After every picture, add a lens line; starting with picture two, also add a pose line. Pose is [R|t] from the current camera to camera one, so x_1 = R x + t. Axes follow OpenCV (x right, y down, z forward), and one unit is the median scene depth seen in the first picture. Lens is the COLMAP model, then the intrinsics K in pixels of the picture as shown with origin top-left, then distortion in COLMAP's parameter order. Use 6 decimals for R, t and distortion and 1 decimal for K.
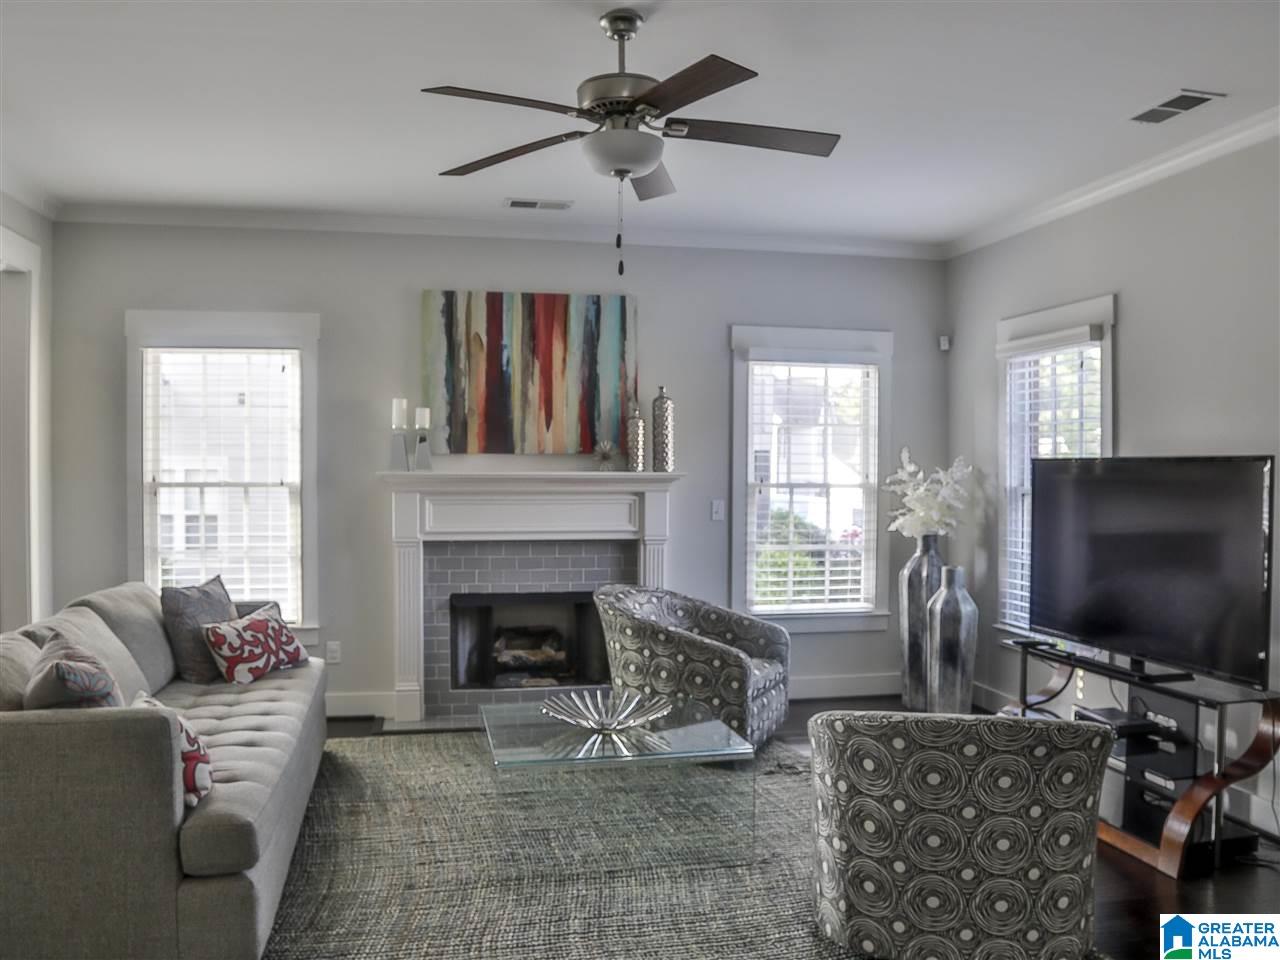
lens RADIAL K [[1023.0, 0, 640.0], [0, 1023.0, 480.0], [0, 0, 1]] dist [-0.084046, 0.008819]
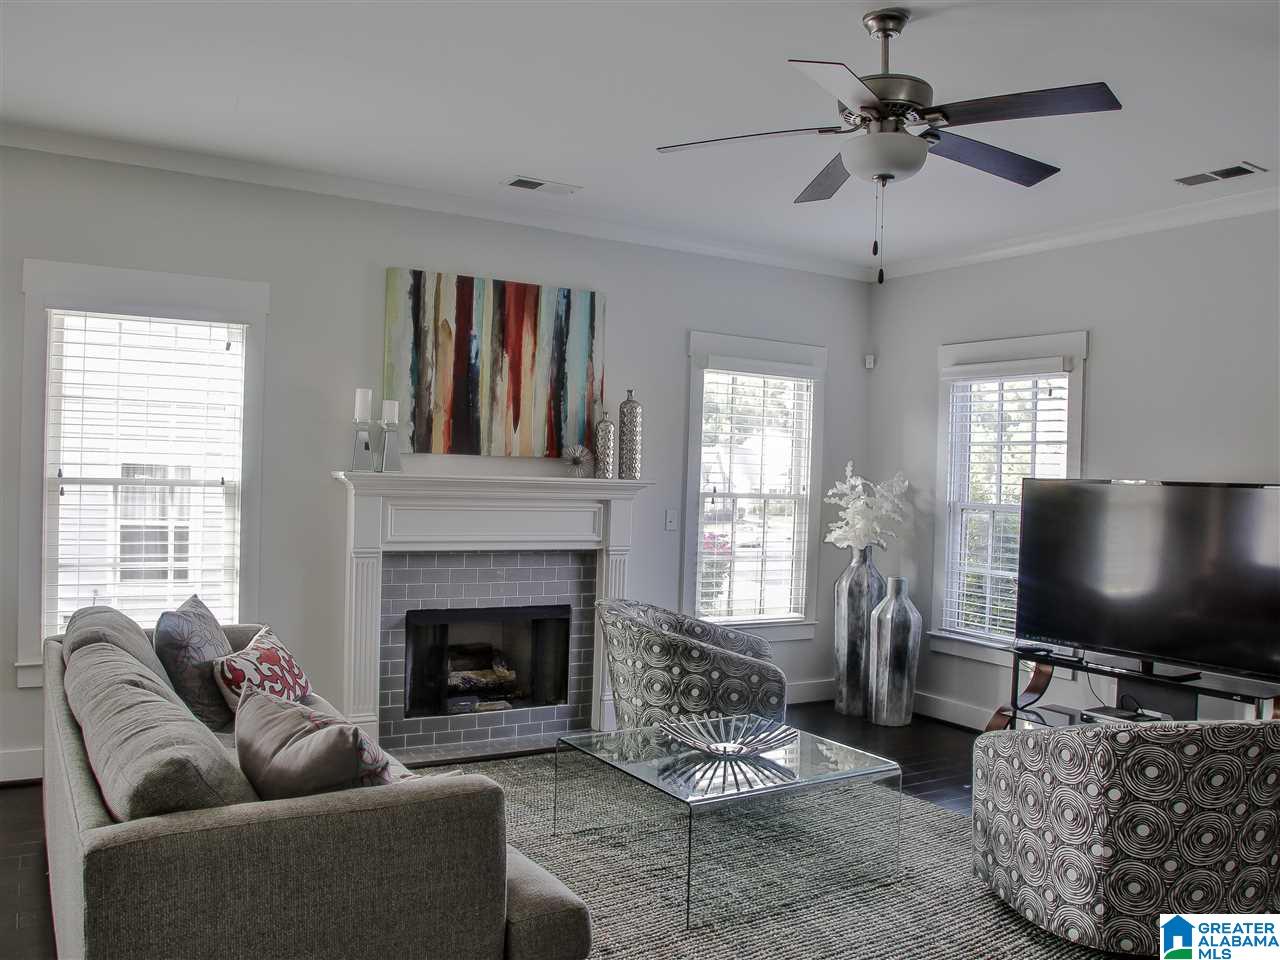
lens RADIAL K [[1035.4, 0, 640.0], [0, 1035.4, 480.0], [0, 0, 1]] dist [-0.071410, -0.000137]
pose [[0.942566, 0.024935, 0.333088, -0.298305], [-0.024525, 0.999684, -0.005438, -0.002408], [-0.333119, -0.003044, 0.942880, 0.085570]]
